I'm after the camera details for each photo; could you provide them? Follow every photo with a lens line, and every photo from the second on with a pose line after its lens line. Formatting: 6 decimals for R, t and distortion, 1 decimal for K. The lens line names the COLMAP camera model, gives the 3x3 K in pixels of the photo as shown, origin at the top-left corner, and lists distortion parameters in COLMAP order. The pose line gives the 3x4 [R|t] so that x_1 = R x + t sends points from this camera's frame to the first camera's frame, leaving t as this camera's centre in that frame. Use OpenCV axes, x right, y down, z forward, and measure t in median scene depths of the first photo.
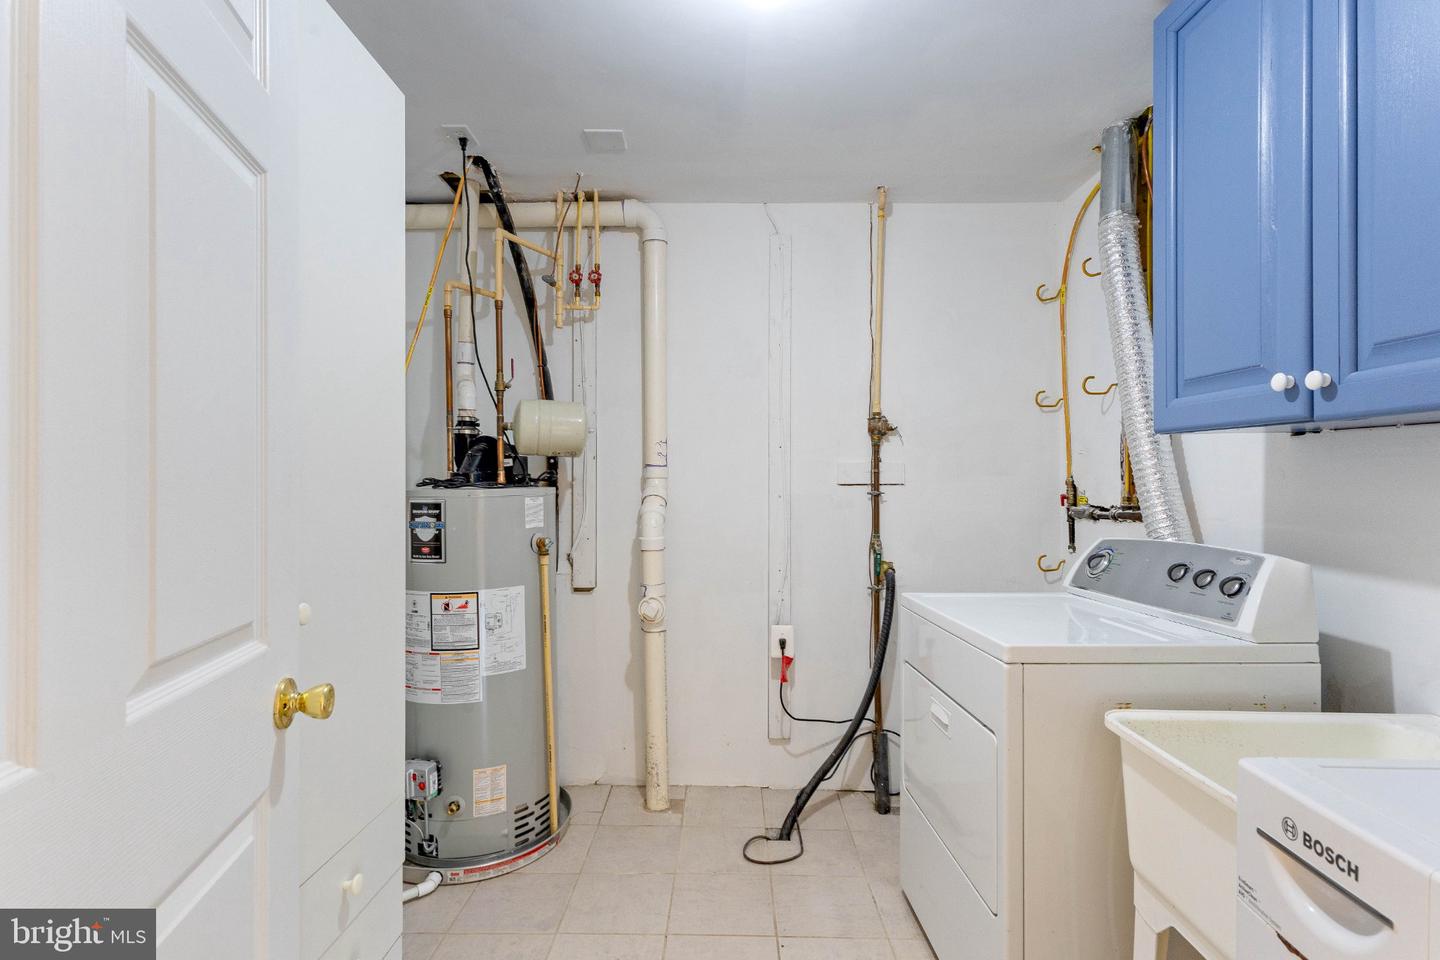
lens RADIAL K [[696.4, 0, 718.9], [0, 696.4, 481.6], [0, 0, 1]] dist [0.002312, 0.001686]
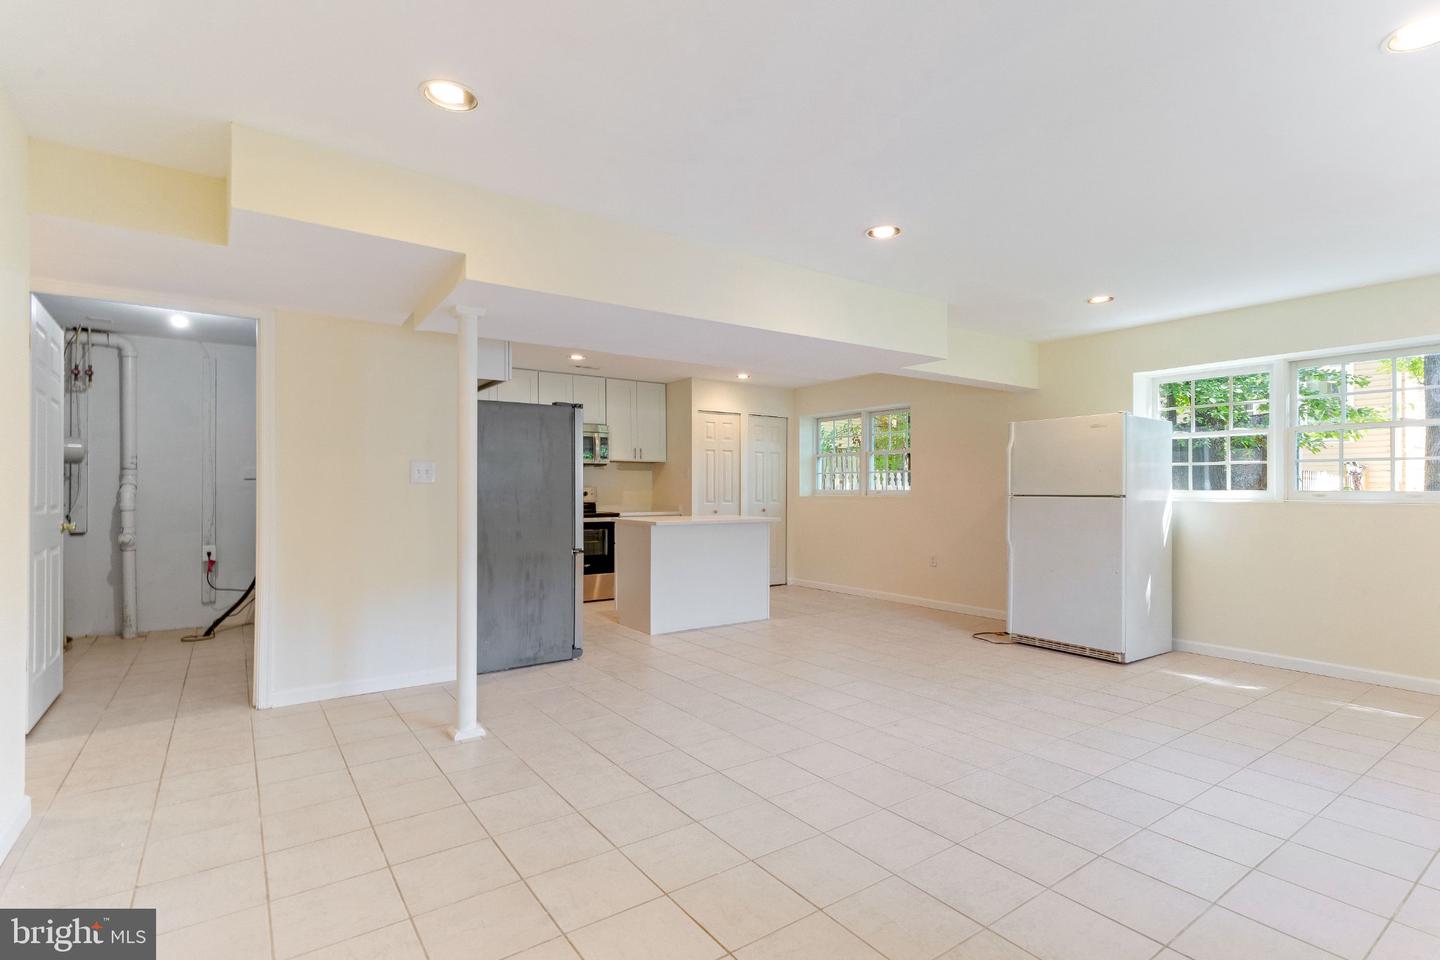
lens RADIAL K [[696.4, 0, 735.4], [0, 696.4, 481.1], [0, 0, 1]] dist [0.002312, 0.001686]
pose [[0.802191, 0.002625, 0.597062, 0.107476], [0.001033, 0.999983, -0.005784, 0.026258], [-0.597067, 0.005256, 0.802174, -1.640055]]
